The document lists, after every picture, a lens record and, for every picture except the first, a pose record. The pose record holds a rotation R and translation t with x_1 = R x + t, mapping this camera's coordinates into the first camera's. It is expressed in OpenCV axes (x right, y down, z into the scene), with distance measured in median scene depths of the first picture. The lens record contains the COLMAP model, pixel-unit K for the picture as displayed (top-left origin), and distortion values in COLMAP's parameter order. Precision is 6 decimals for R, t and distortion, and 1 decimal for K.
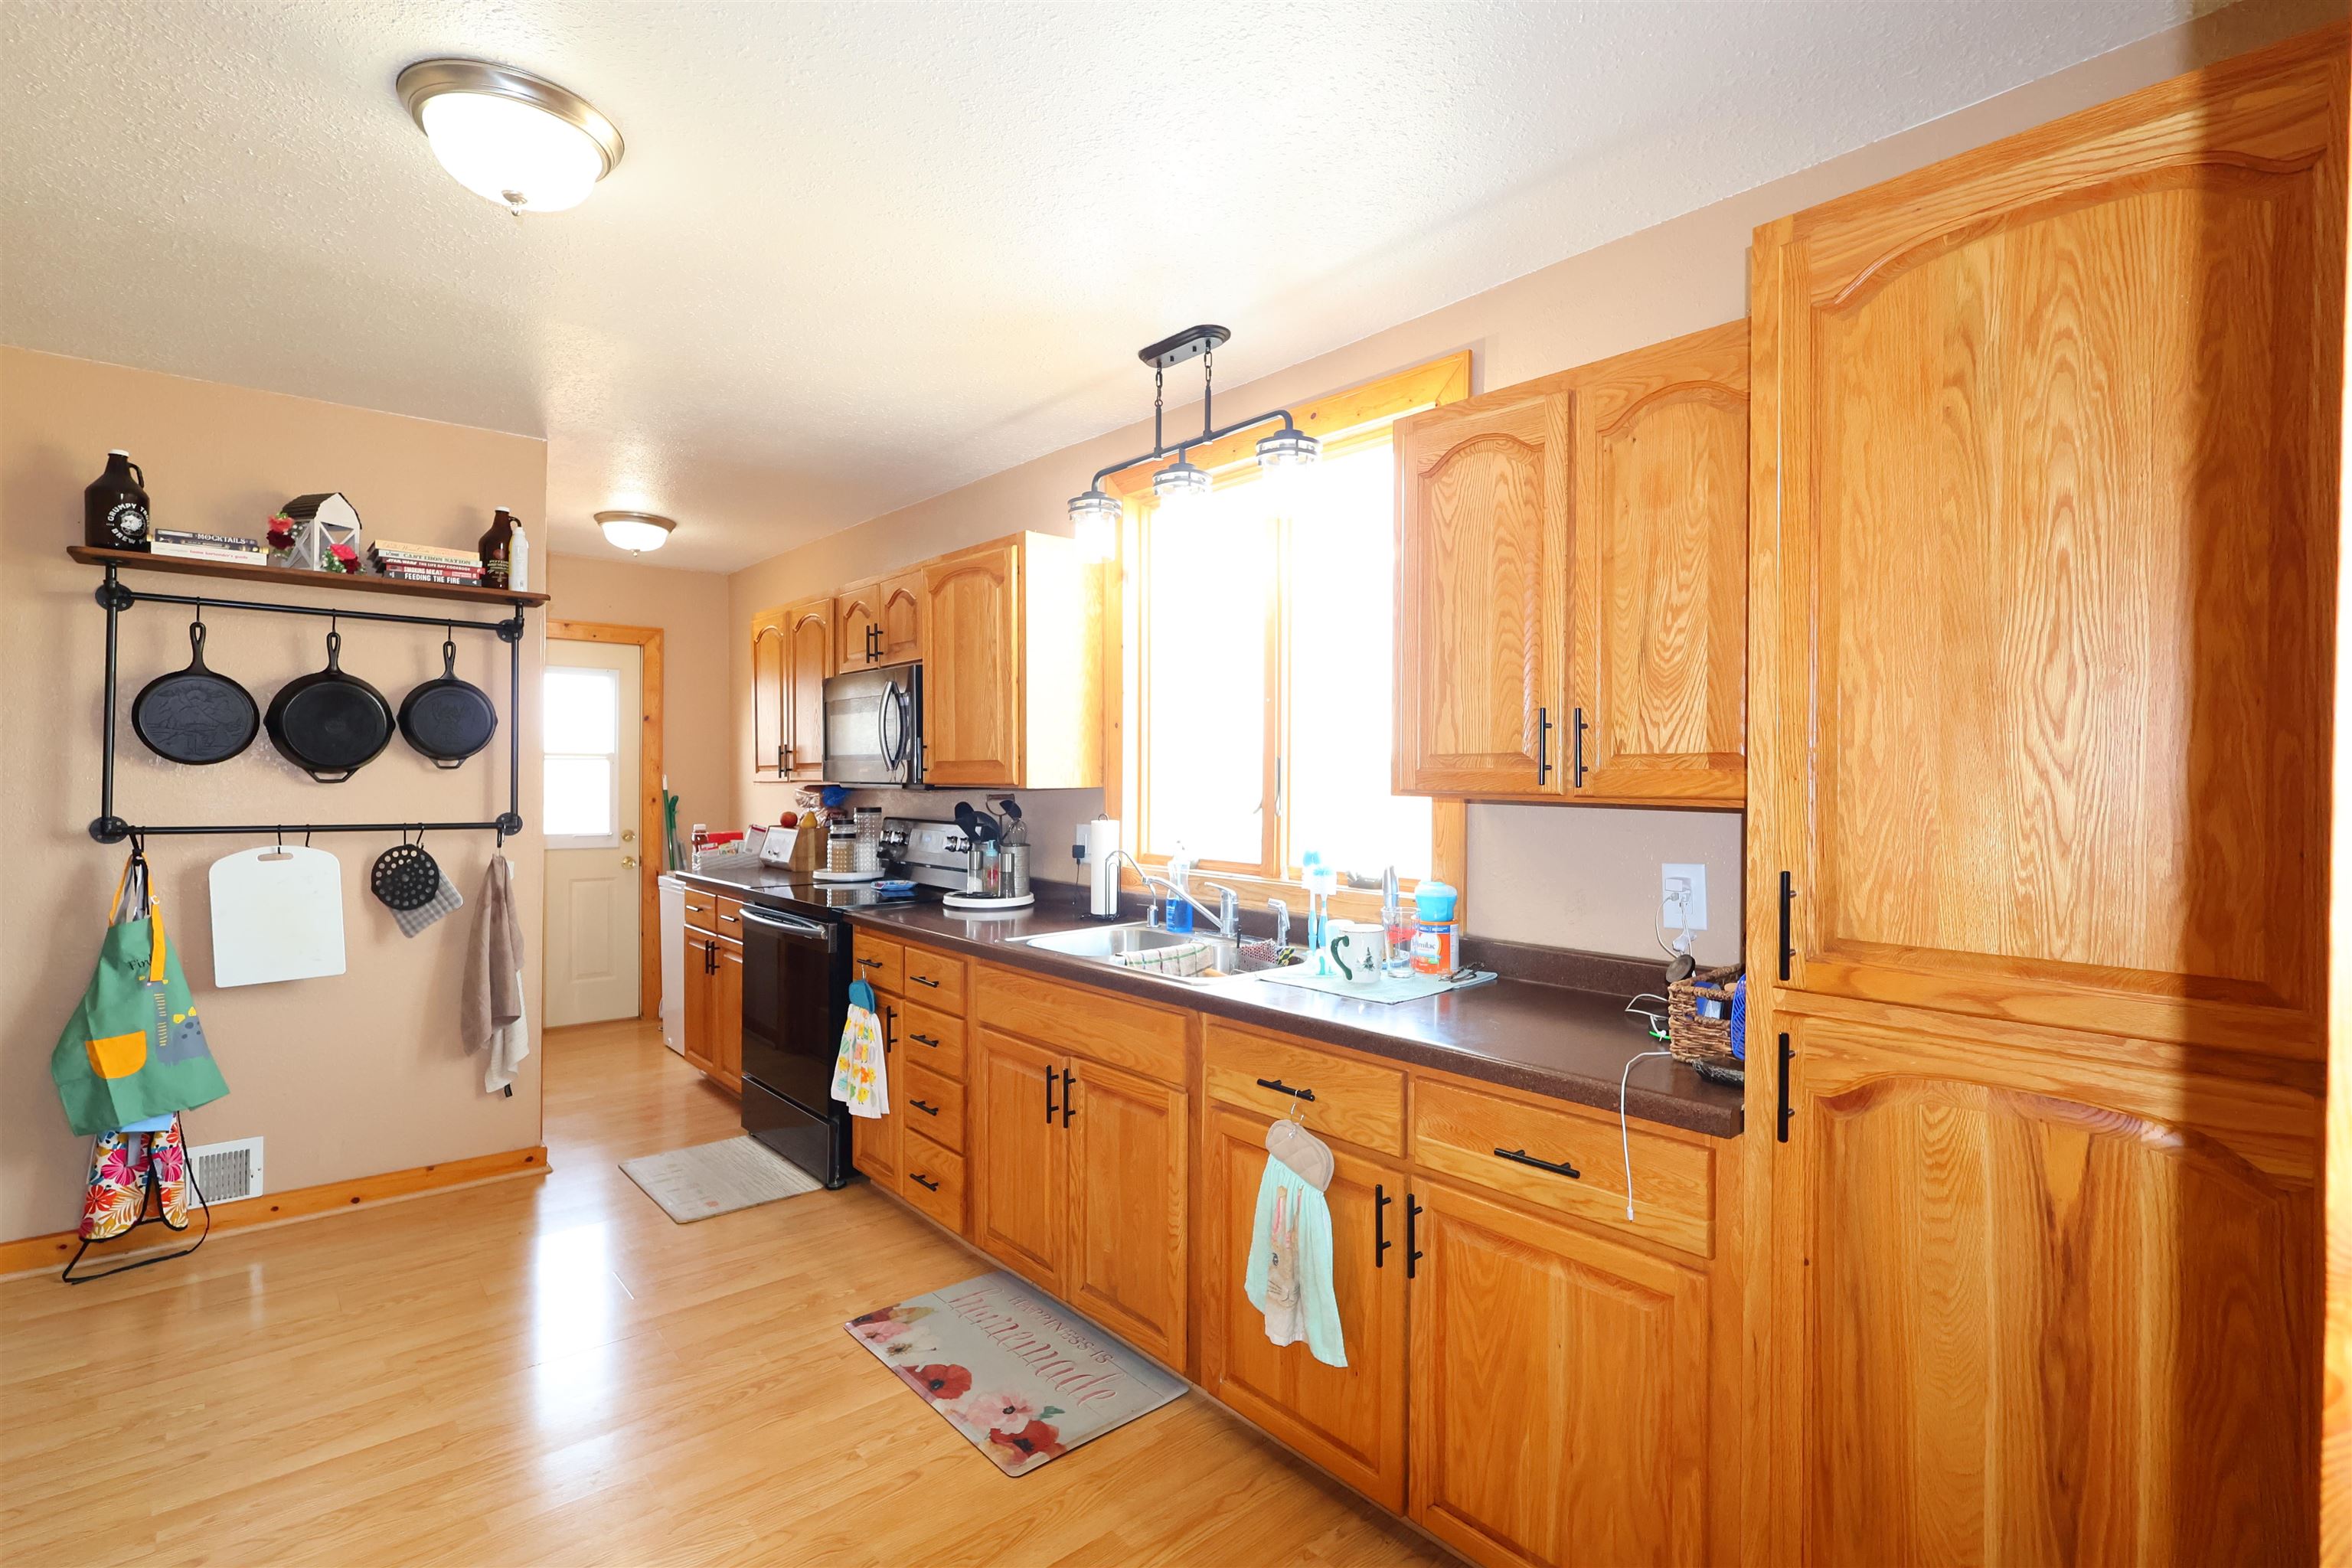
lens RADIAL K [[1079.6, 0, 1160.8], [0, 1079.6, 789.7], [0, 0, 1]] dist [-0.000931, 0.002142]
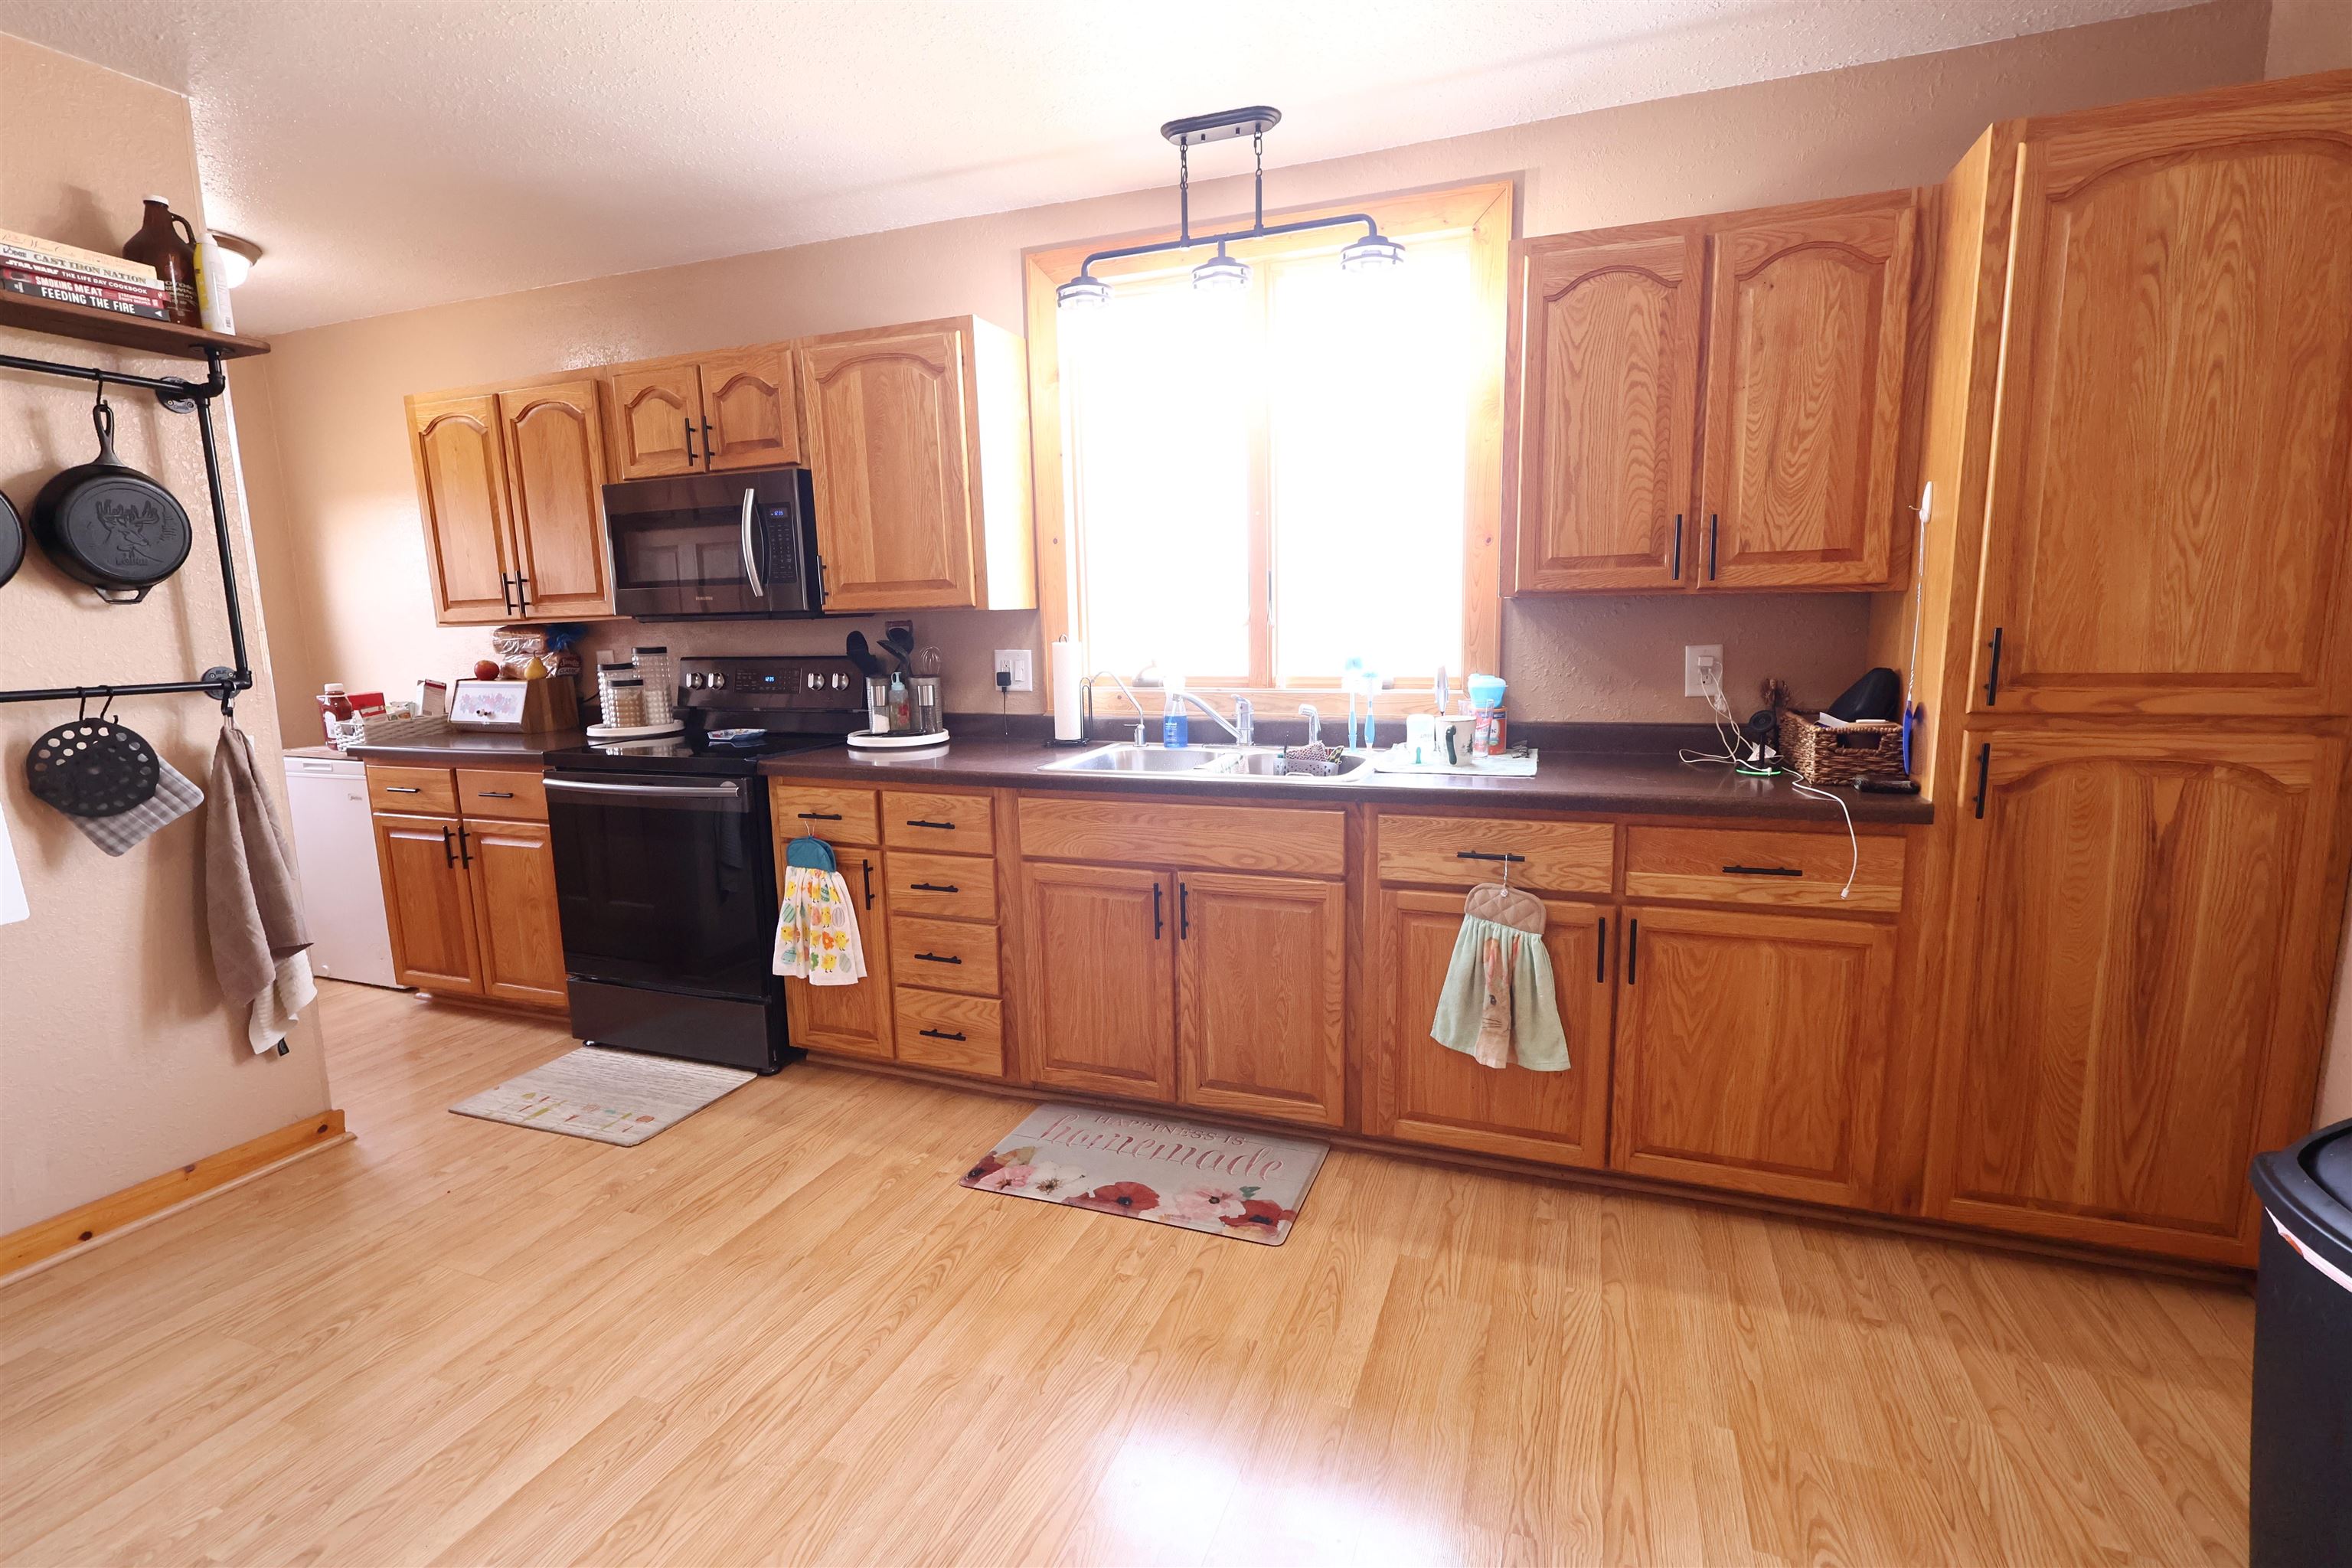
lens RADIAL K [[1079.6, 0, 1173.8], [0, 1079.6, 786.4], [0, 0, 1]] dist [-0.000931, 0.002142]
pose [[0.884417, -0.099312, 0.456008, -0.615651], [0.032848, 0.987919, 0.151448, 0.019129], [-0.465540, -0.118964, 0.876995, 0.149501]]
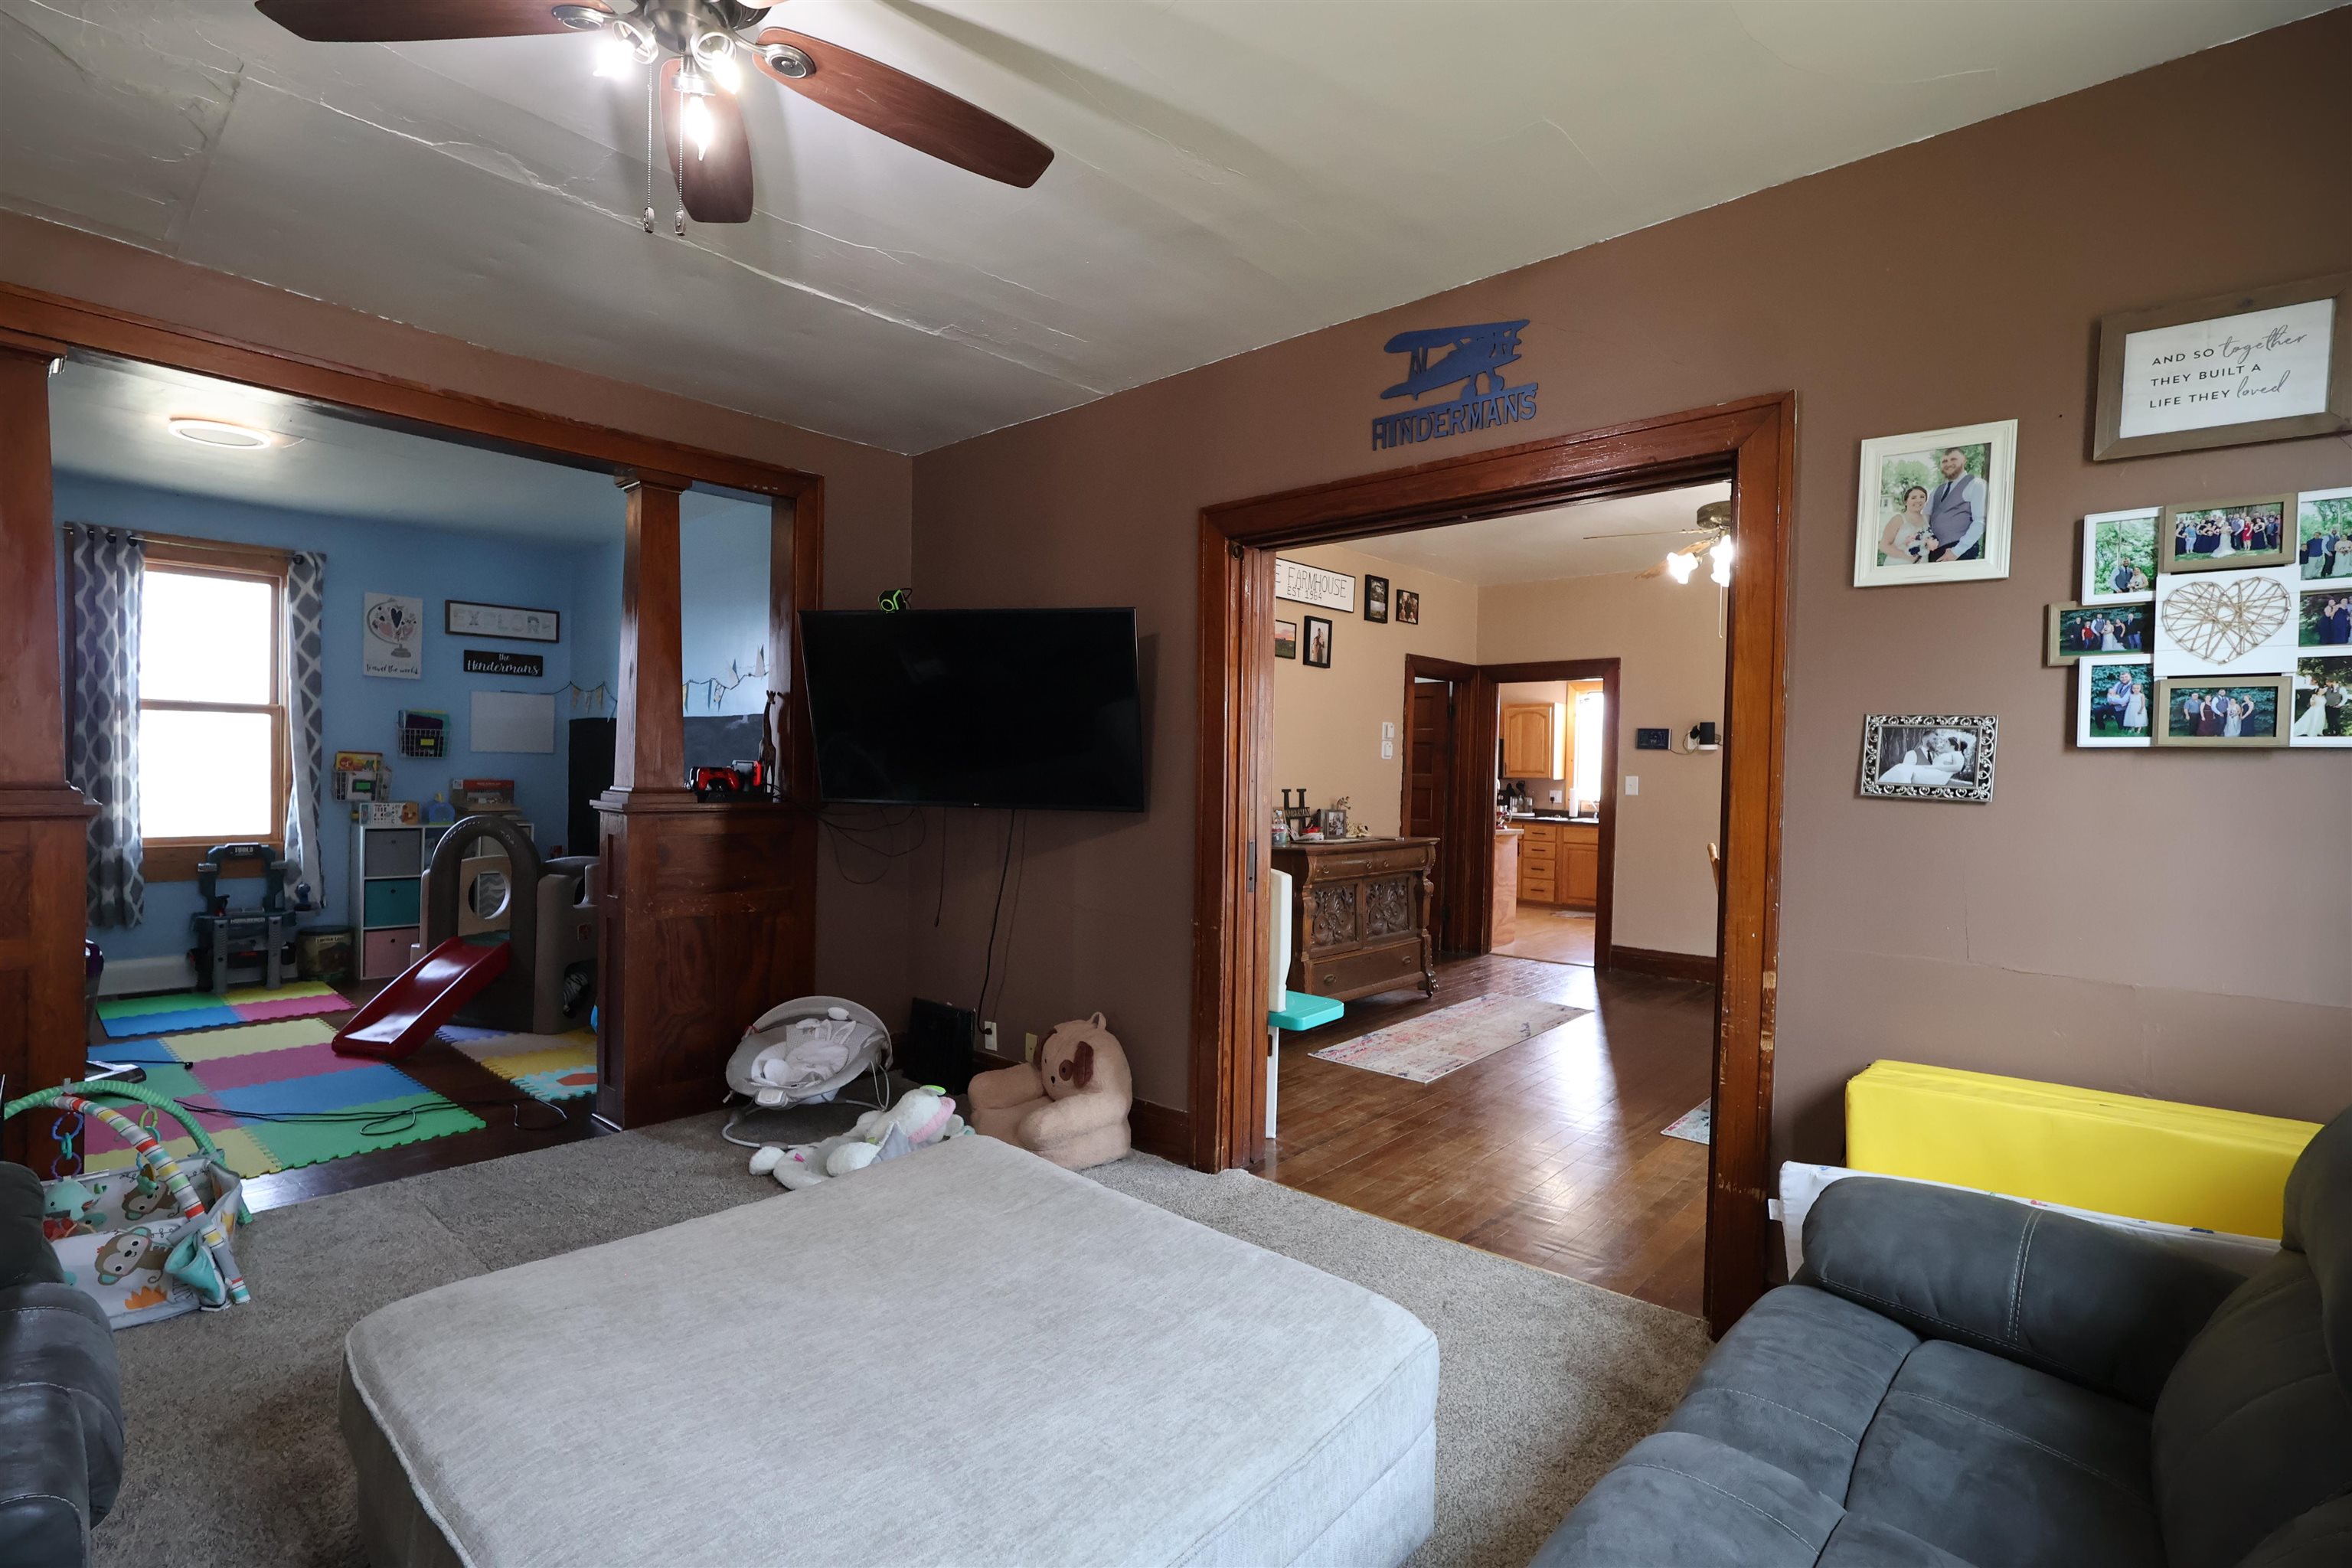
lens RADIAL K [[1079.6, 0, 1180.2], [0, 1079.6, 788.8], [0, 0, 1]] dist [-0.000931, 0.002142]
pose [[0.992441, 0.007163, 0.122510, -2.491318], [-0.009618, 0.999764, 0.019457, -0.037364], [-0.122341, -0.020488, 0.992277, -3.239622]]
